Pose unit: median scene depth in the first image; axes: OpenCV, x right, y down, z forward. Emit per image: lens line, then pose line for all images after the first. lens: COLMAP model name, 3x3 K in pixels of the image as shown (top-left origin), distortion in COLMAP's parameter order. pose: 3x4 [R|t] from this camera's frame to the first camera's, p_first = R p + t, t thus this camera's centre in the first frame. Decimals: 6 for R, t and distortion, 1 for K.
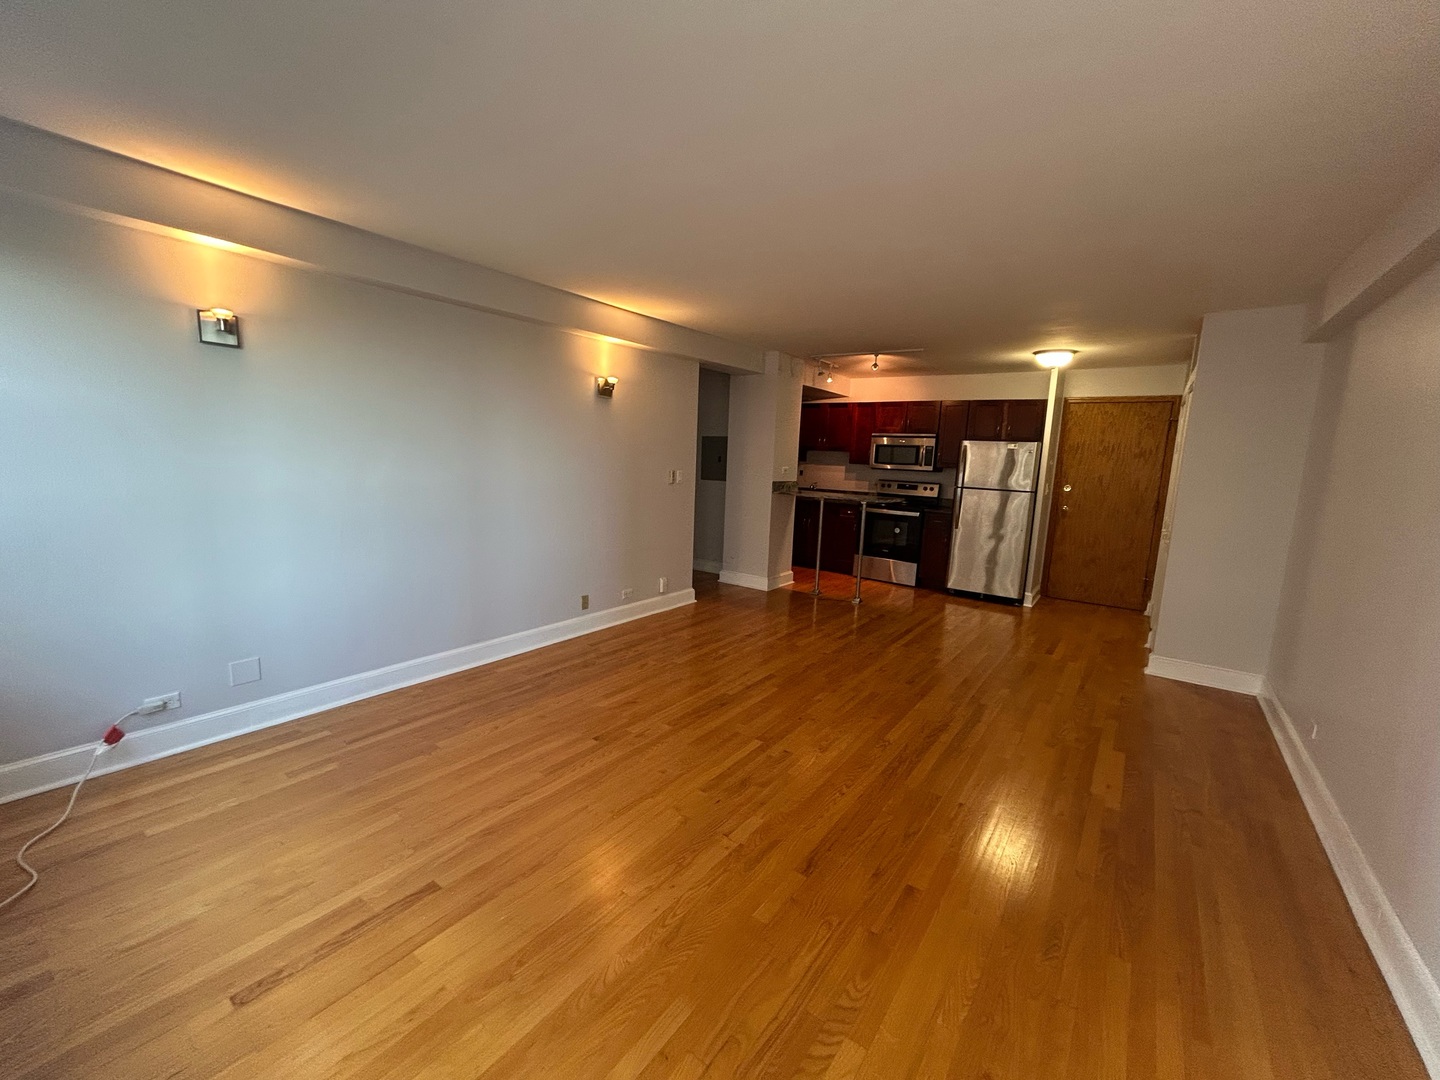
lens RADIAL K [[580.6, 0, 716.5], [0, 580.6, 539.4], [0, 0, 1]] dist [0.001044, -0.000045]
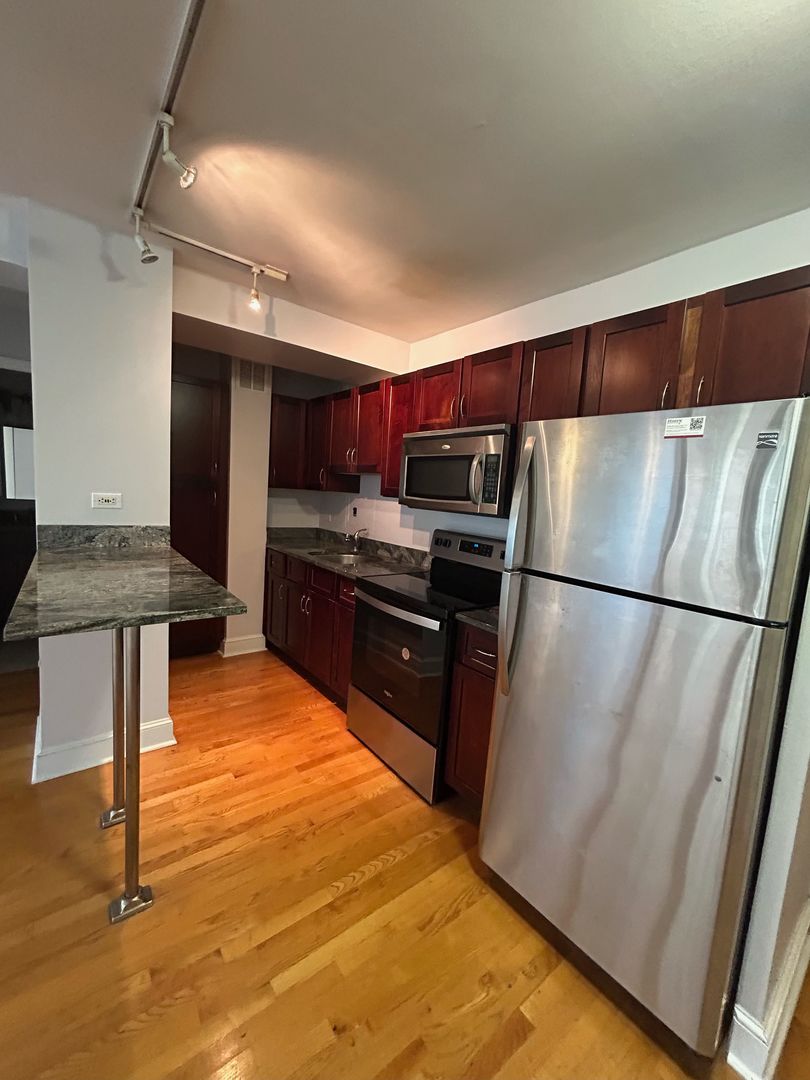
lens RADIAL K [[435.5, 0, 406.6], [0, 435.5, 537.2], [0, 0, 1]] dist [0.001044, -0.000045]
pose [[0.963554, 0.053841, -0.262041, 0.529580], [-0.067850, 0.996694, -0.044701, -0.116978], [0.258767, 0.060851, 0.964021, 0.941039]]
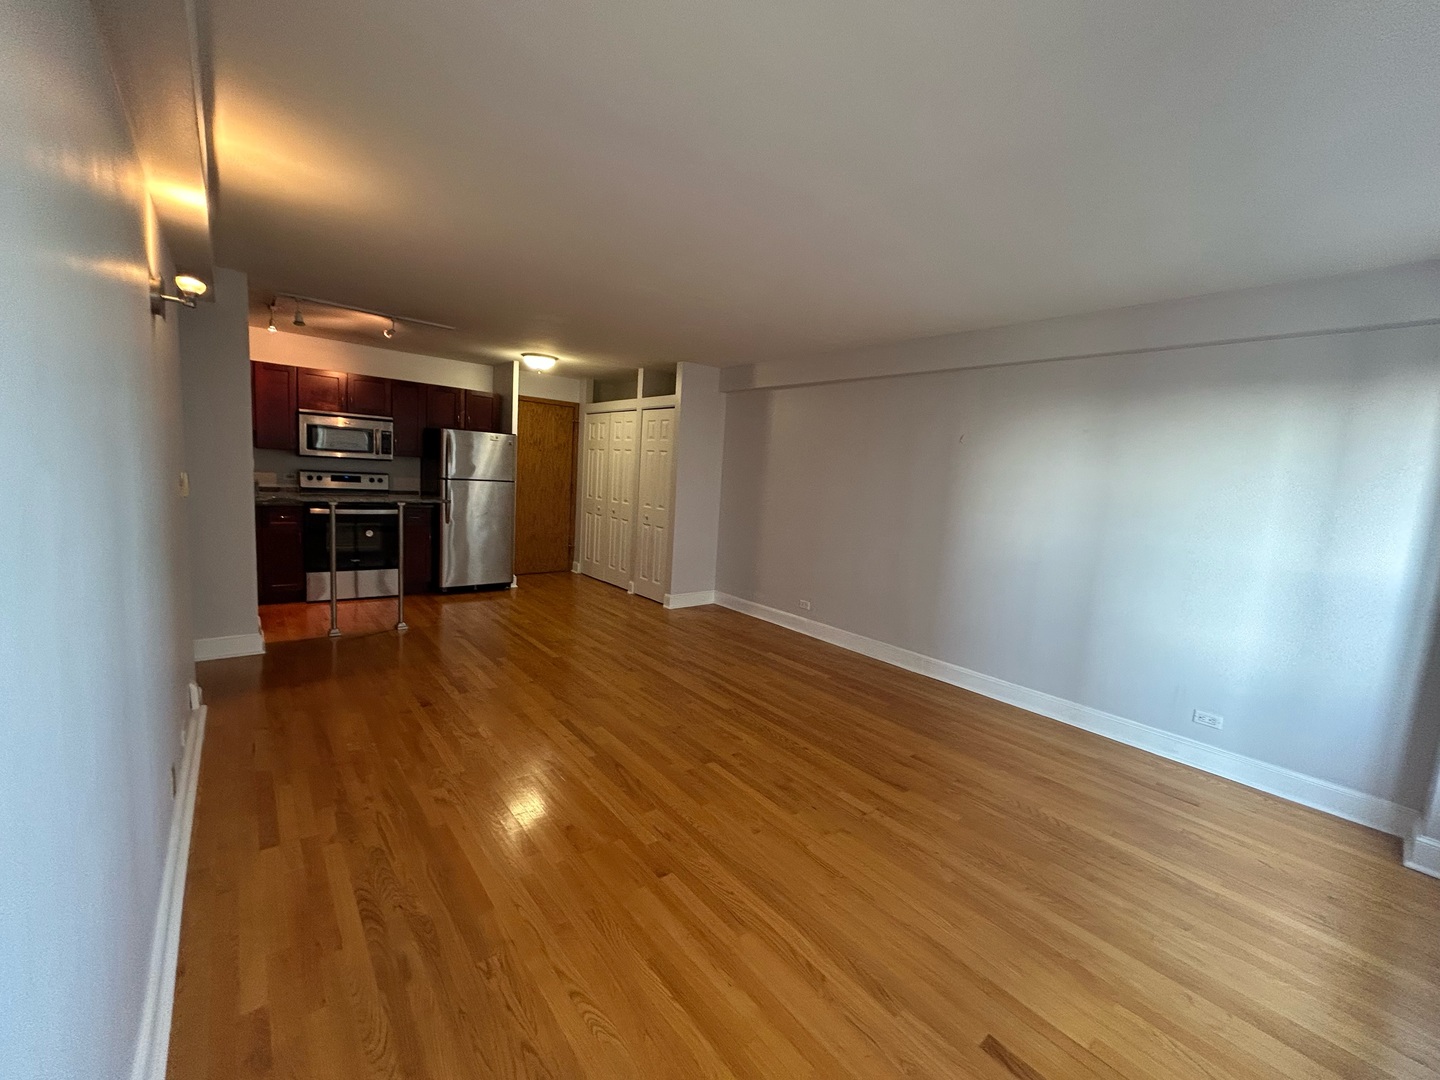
lens RADIAL K [[580.6, 0, 716.5], [0, 580.6, 539.4], [0, 0, 1]] dist [0.001044, -0.000045]
pose [[0.242259, -0.140475, 0.959988, -0.486359], [0.089646, 0.988471, 0.122020, -0.085769], [-0.966061, 0.056499, 0.252059, 0.435089]]
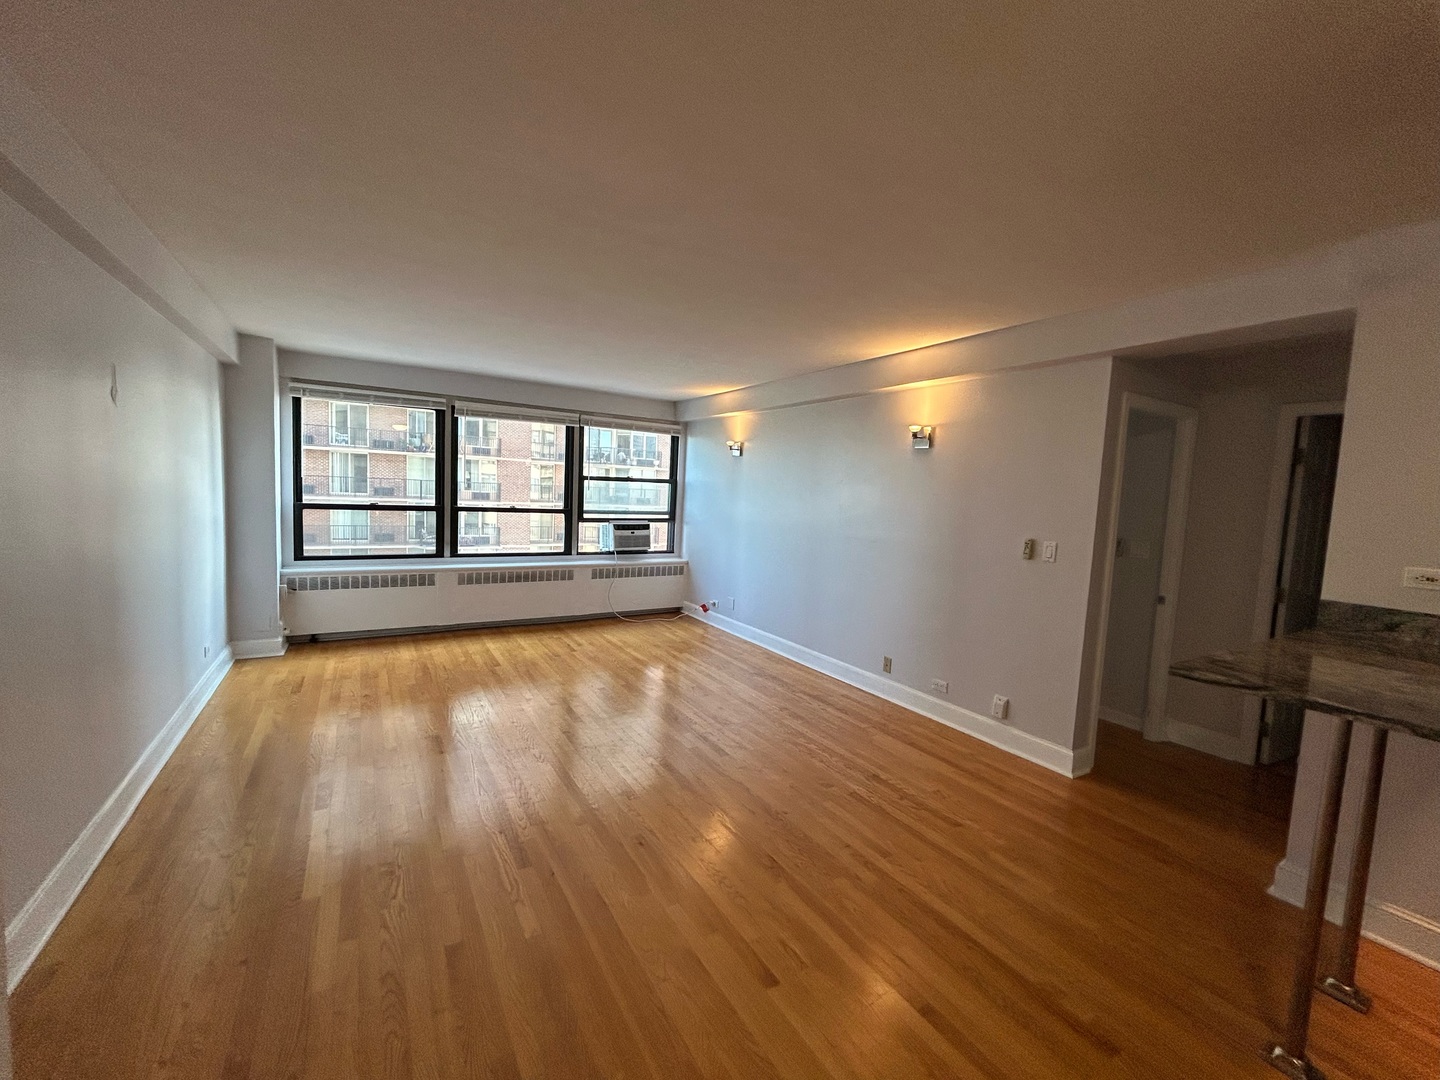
lens RADIAL K [[580.6, 0, 716.5], [0, 580.6, 539.4], [0, 0, 1]] dist [0.001044, -0.000045]
pose [[-0.368662, 0.025777, -0.929206, 0.690855], [-0.191909, 0.975970, 0.103214, -0.124683], [0.909538, 0.216374, -0.354857, 0.955497]]
